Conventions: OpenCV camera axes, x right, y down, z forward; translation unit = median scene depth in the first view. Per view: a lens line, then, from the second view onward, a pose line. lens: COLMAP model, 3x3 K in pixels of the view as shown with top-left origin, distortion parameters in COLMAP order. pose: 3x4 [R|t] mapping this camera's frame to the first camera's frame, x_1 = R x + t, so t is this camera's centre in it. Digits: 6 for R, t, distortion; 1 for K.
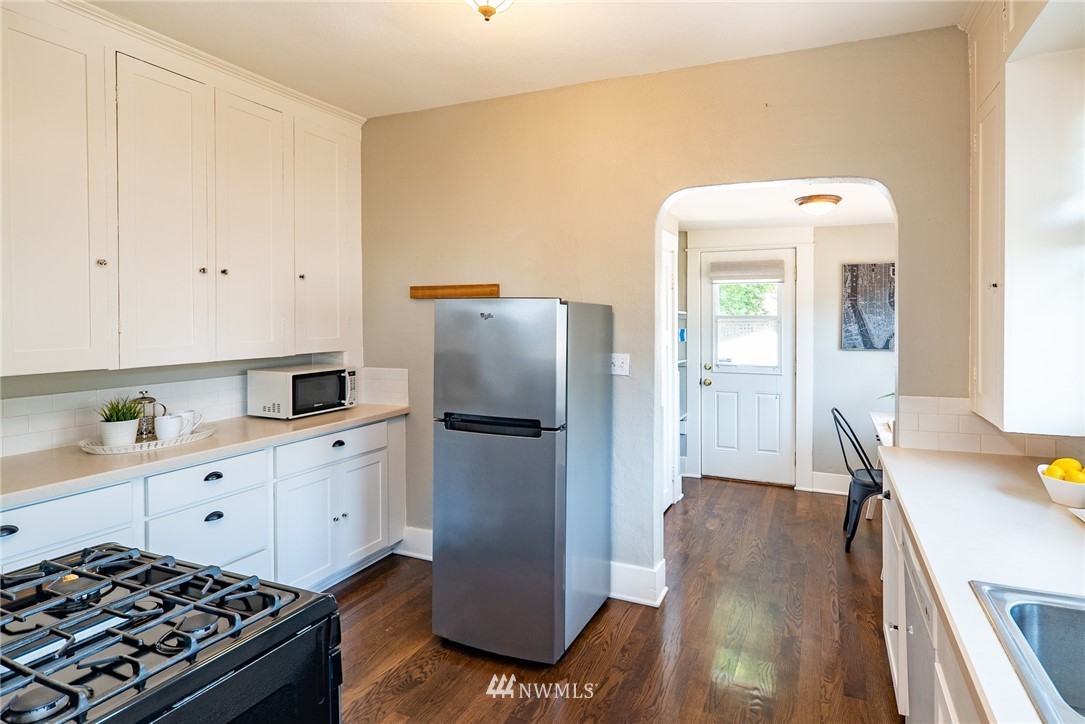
lens RADIAL K [[576.3, 0, 599.7], [0, 576.3, 319.5], [0, 0, 1]] dist [0.002710, -0.000195]
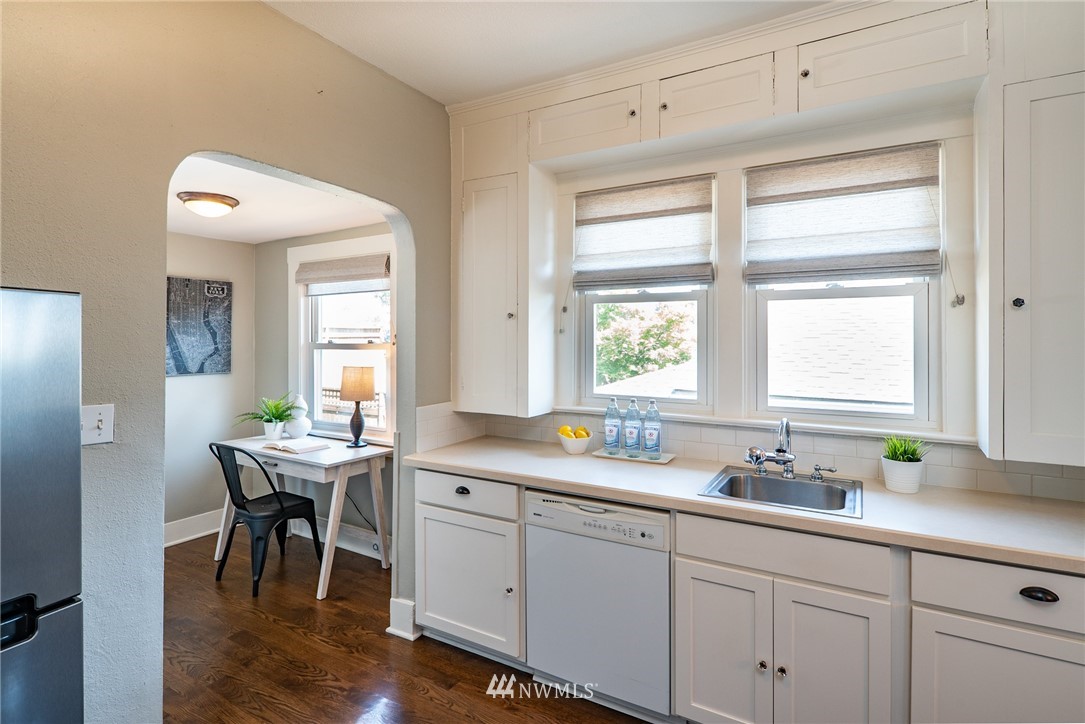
lens RADIAL K [[537.2, 0, 544.5], [0, 537.2, 335.0], [0, 0, 1]] dist [0.002765, 0.000133]
pose [[0.146792, 0.004551, 0.989157, -0.268807], [0.004747, 0.999975, -0.005305, -0.001811], [-0.989156, 0.005474, 0.146766, 0.328680]]
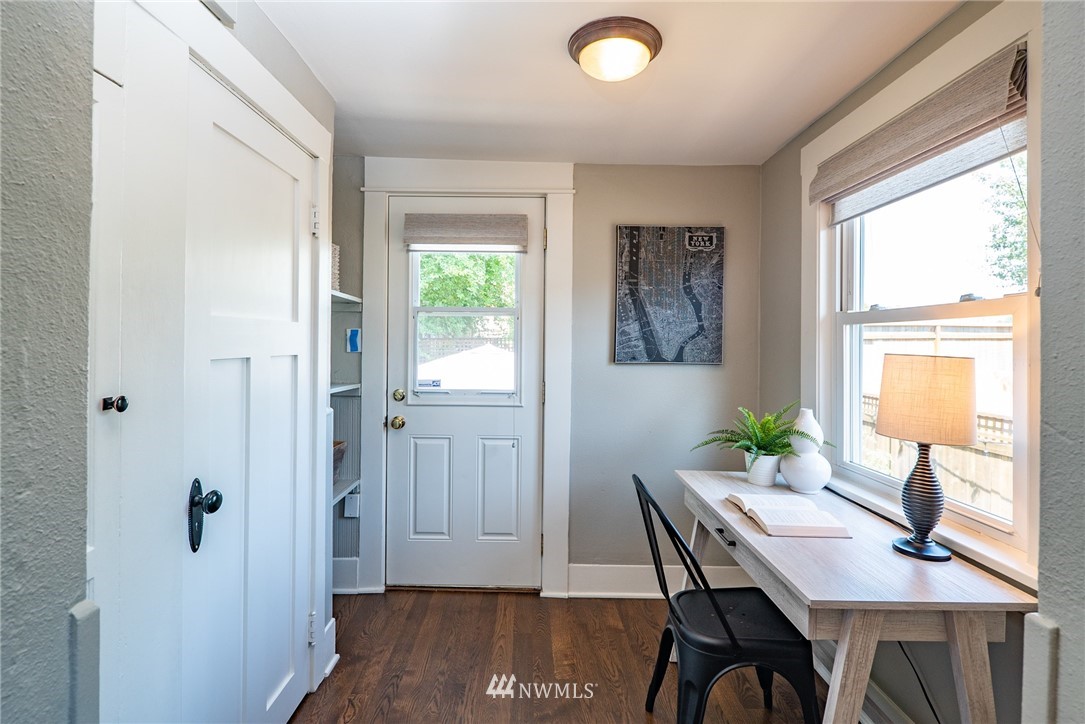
lens RADIAL K [[523.0, 0, 545.9], [0, 523.0, 342.0], [0, 0, 1]] dist [-0.021250, -0.000855]
pose [[0.930296, 0.008603, 0.366710, 0.147110], [-0.007391, 0.999962, -0.004709, 0.033274], [-0.366736, 0.001670, 0.930323, 0.513027]]
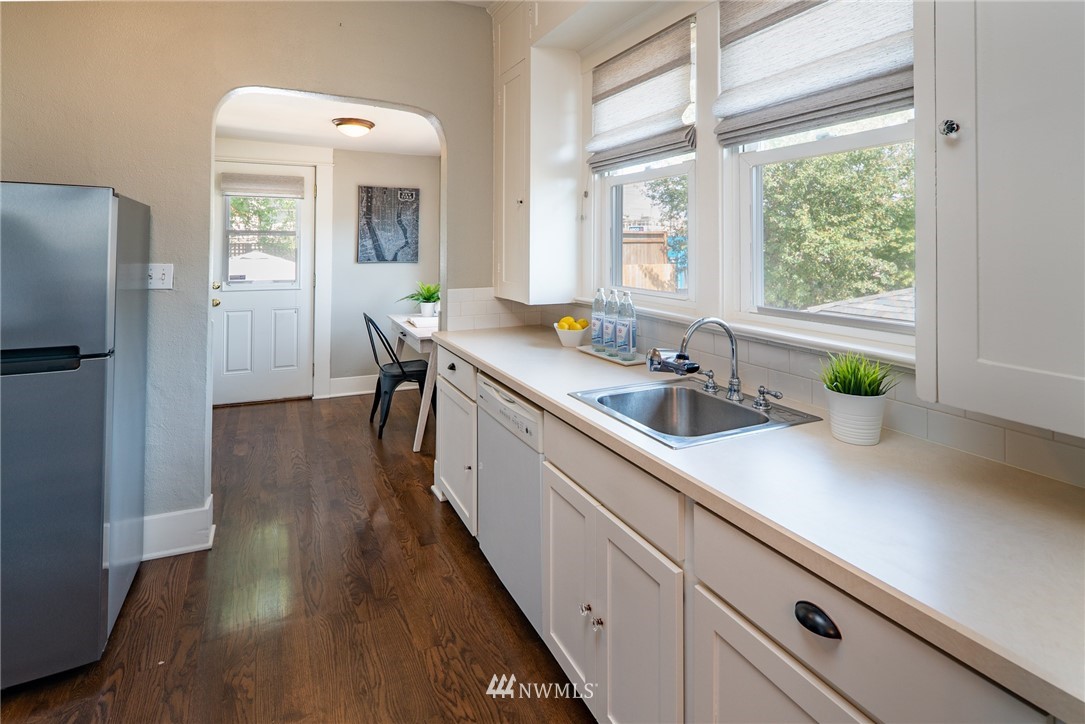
lens RADIAL K [[547.7, 0, 545.2], [0, 547.7, 233.9], [0, 0, 1]] dist [0.000571, -0.000942]
pose [[0.672877, 0.017769, 0.739541, -0.117481], [0.000019, 0.999711, -0.024038, 0.022984], [-0.739754, 0.016189, 0.672682, 0.028717]]
